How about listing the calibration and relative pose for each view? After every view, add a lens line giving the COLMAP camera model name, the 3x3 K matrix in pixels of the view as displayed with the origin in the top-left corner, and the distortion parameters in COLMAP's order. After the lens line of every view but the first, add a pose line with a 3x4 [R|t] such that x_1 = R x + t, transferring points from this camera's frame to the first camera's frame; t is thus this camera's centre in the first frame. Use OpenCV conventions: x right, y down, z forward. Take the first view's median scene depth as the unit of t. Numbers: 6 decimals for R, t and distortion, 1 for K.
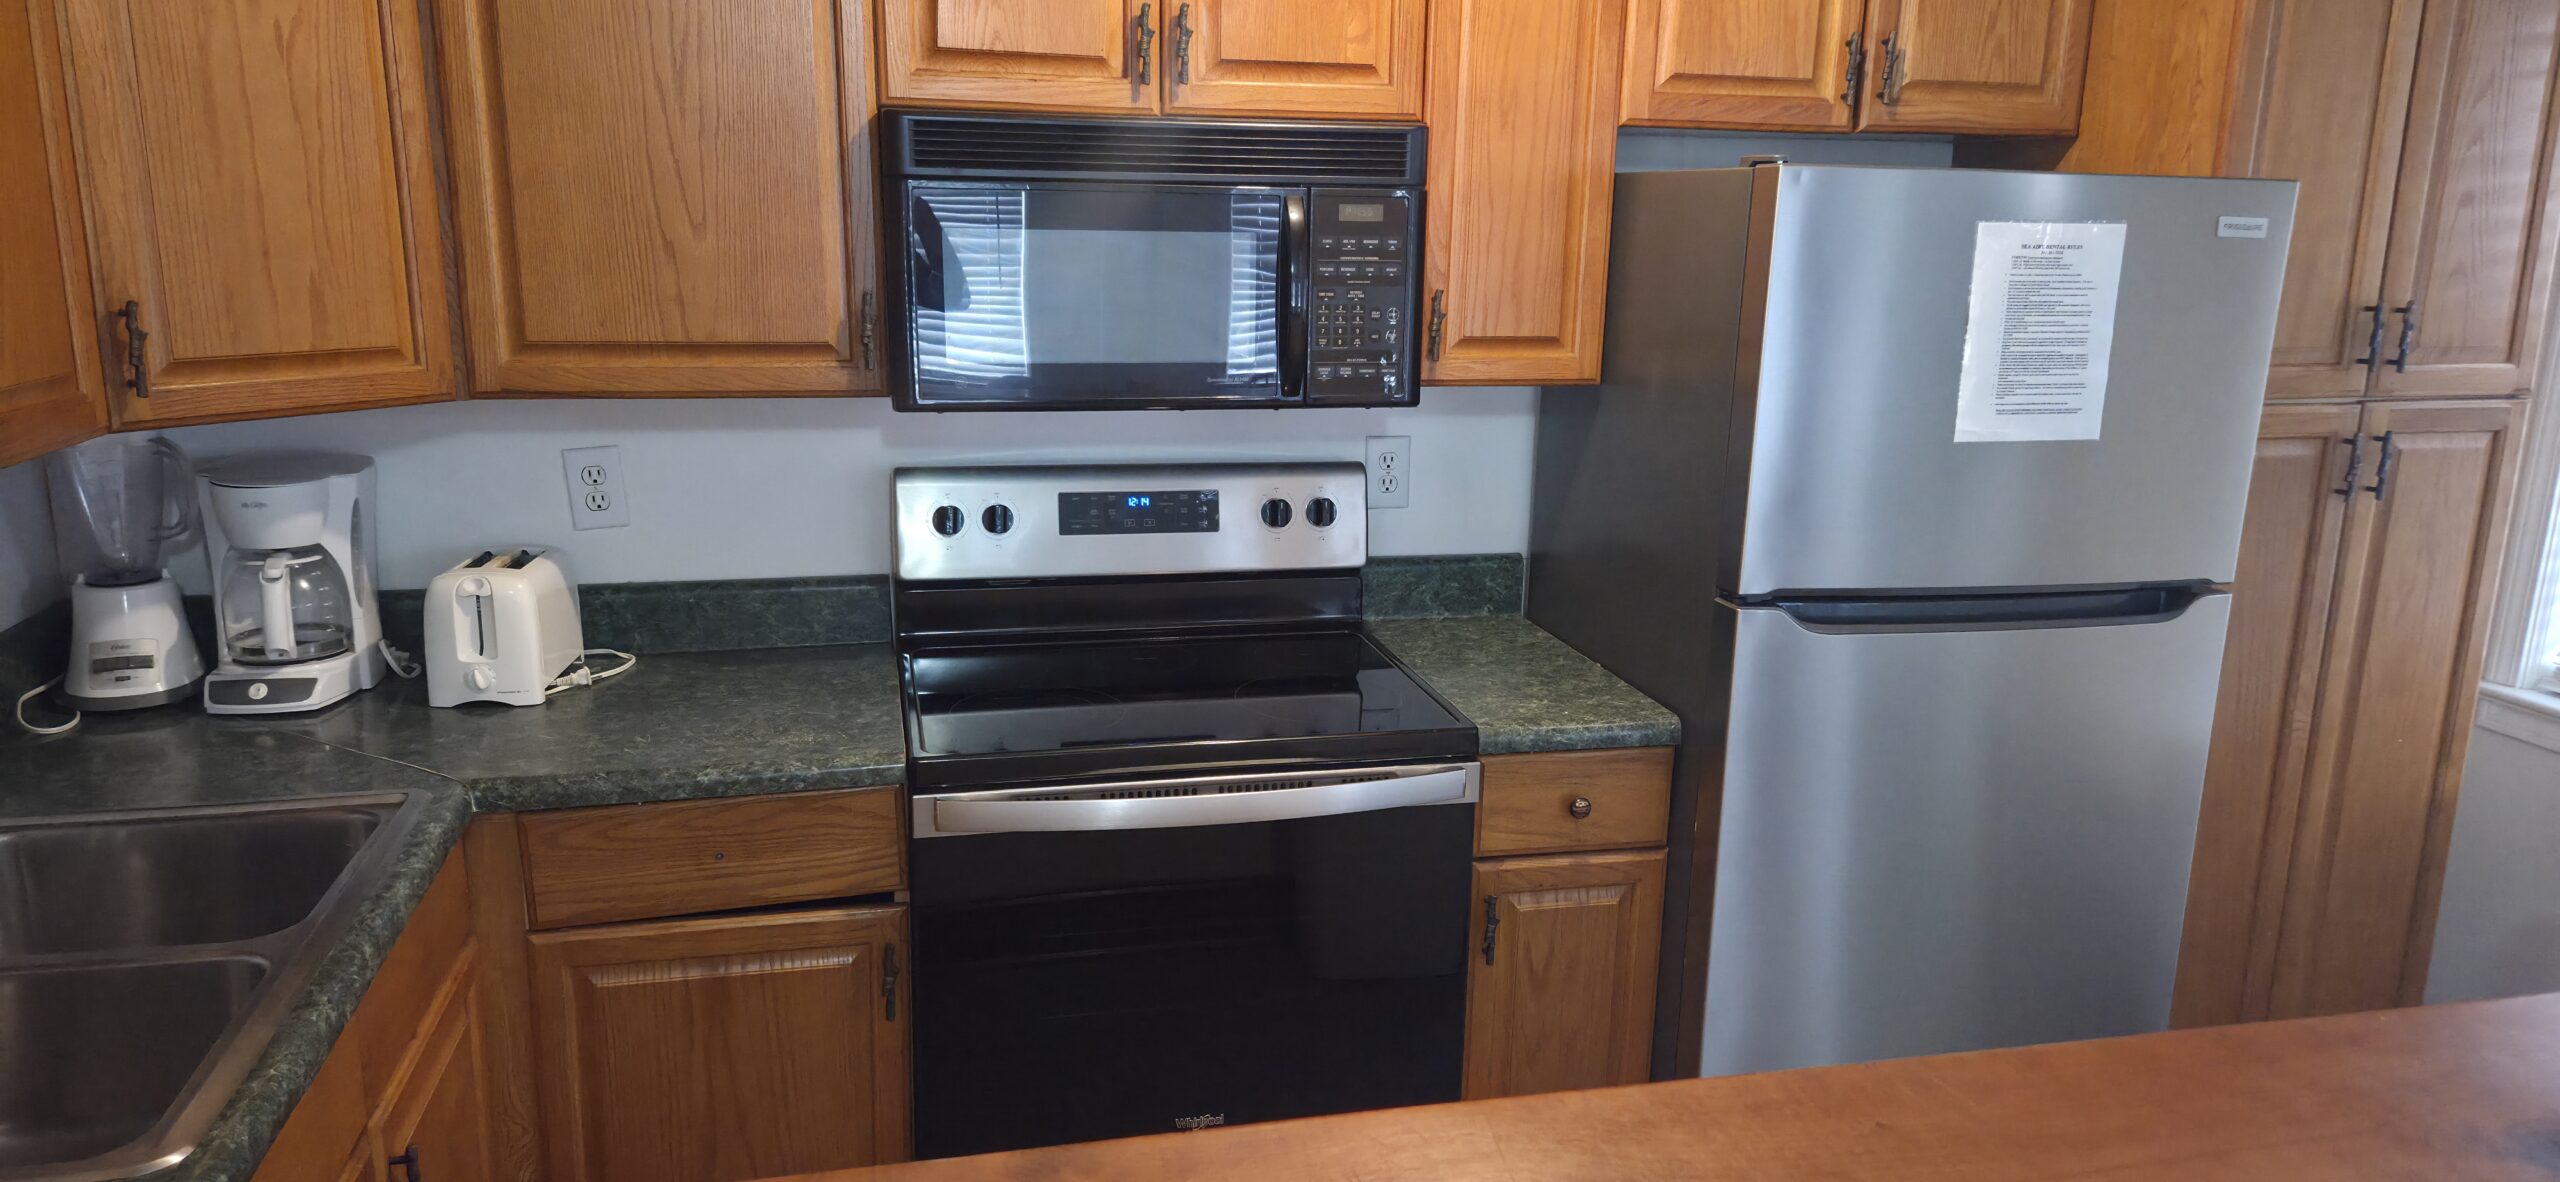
lens RADIAL K [[1713.3, 0, 1272.7], [0, 1713.3, 597.9], [0, 0, 1]] dist [0.073194, -0.061307]
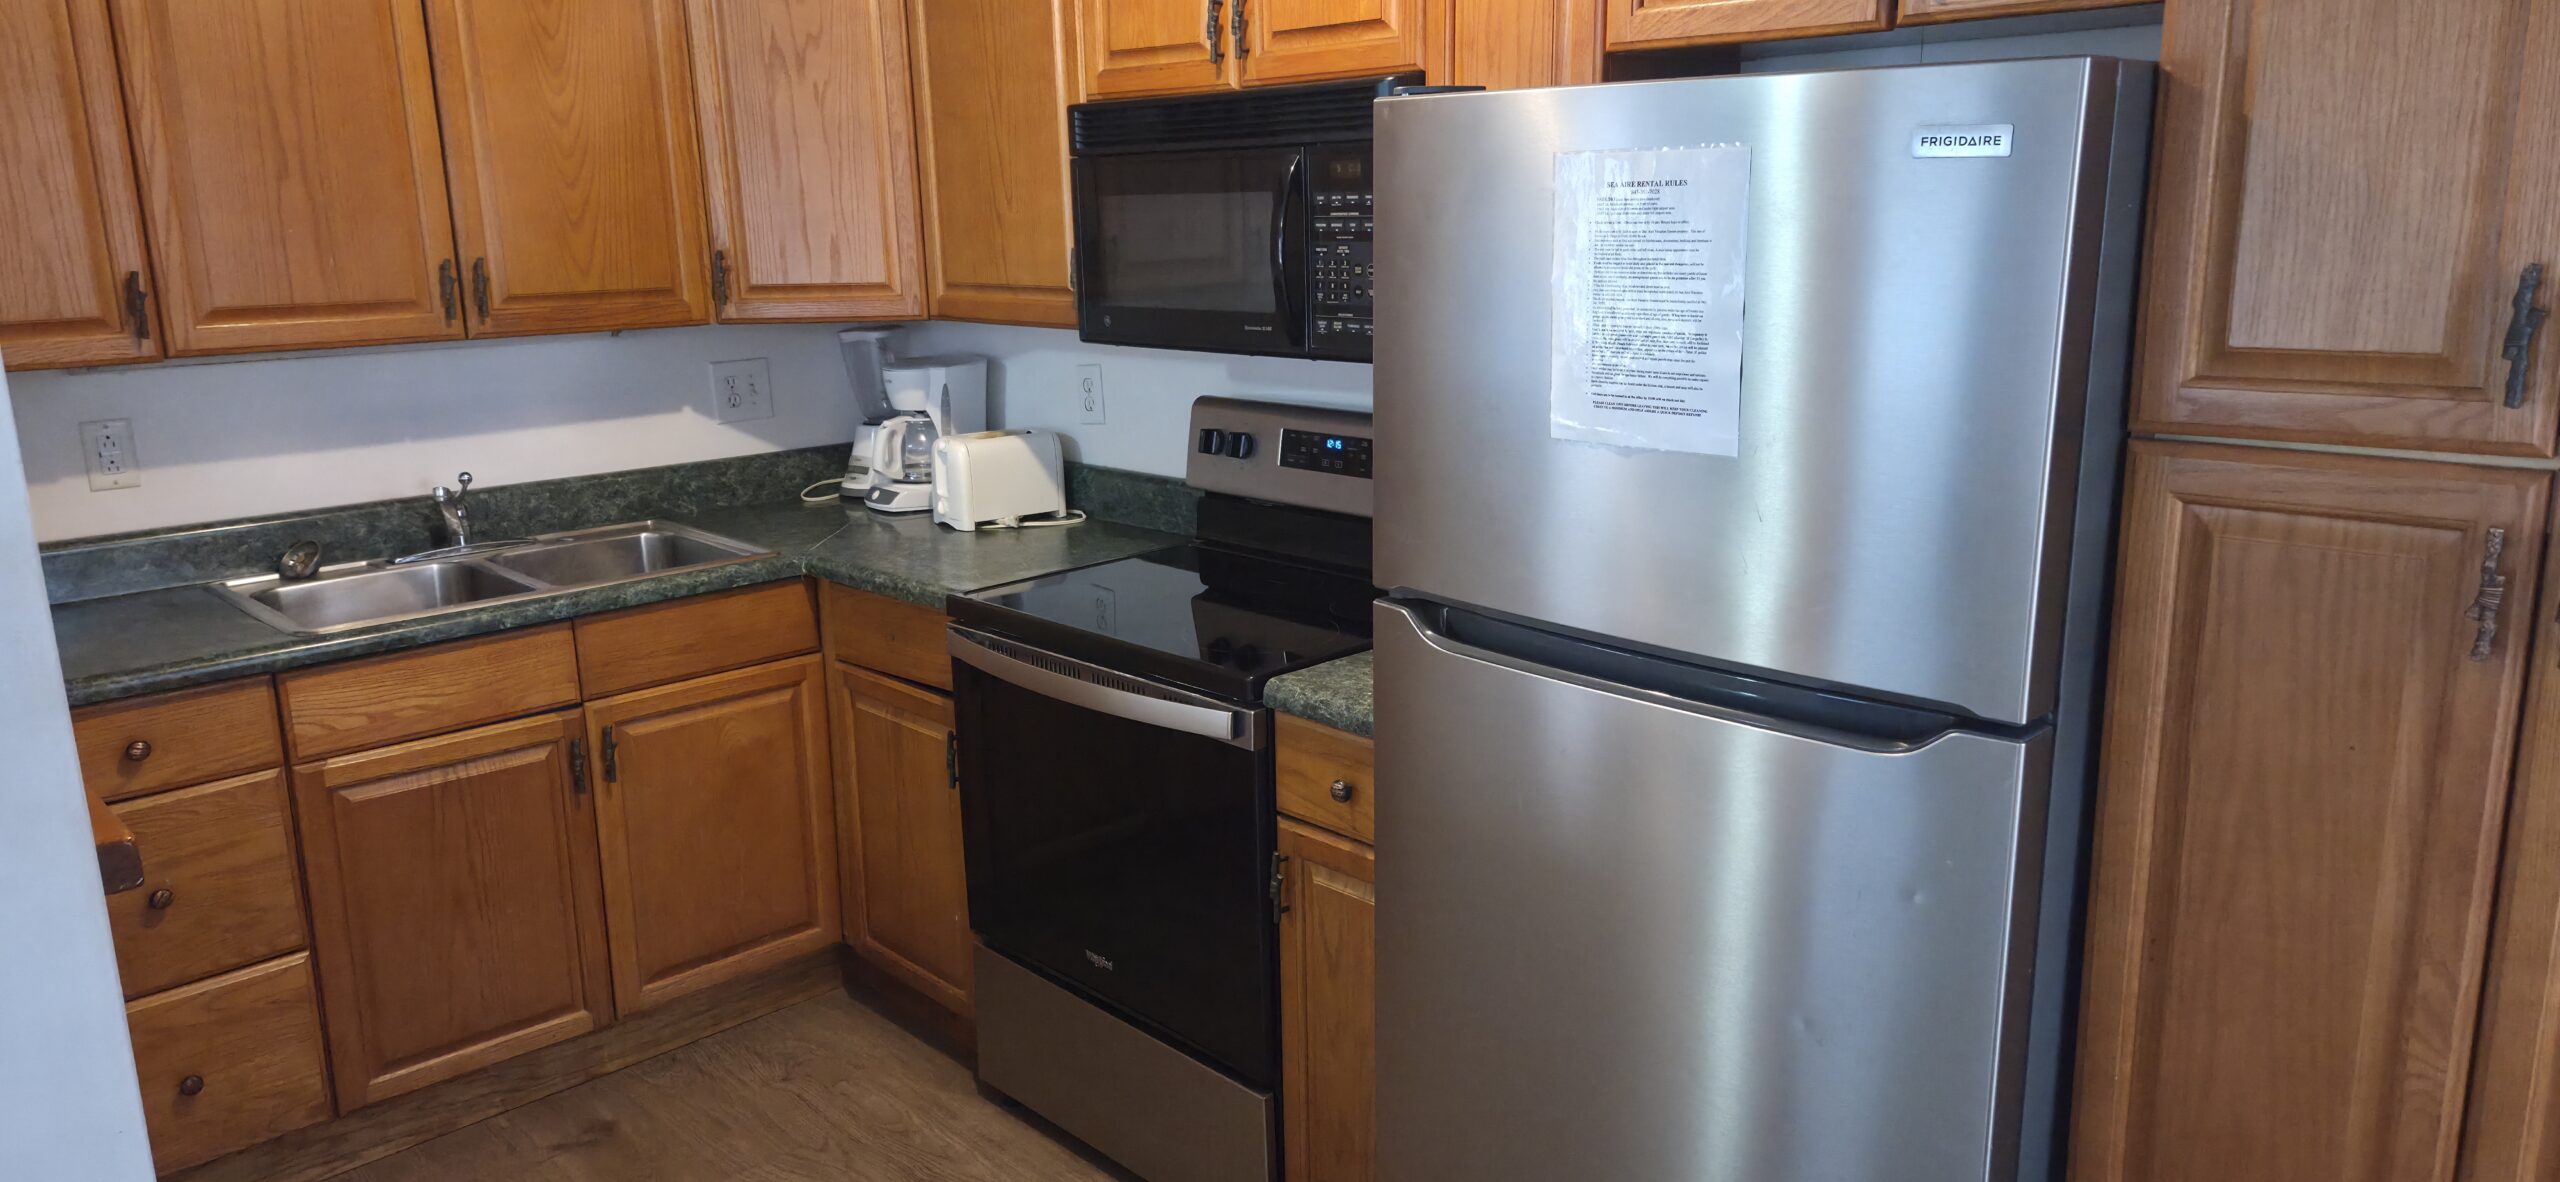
lens RADIAL K [[1731.1, 0, 1280.0], [0, 1731.1, 591.0], [0, 0, 1]] dist [0.070018, -0.061612]
pose [[0.501645, 0.166375, -0.848924, 0.947593], [-0.162654, 0.981969, 0.096334, -0.072419], [0.849644, 0.089755, 0.519662, 0.459627]]
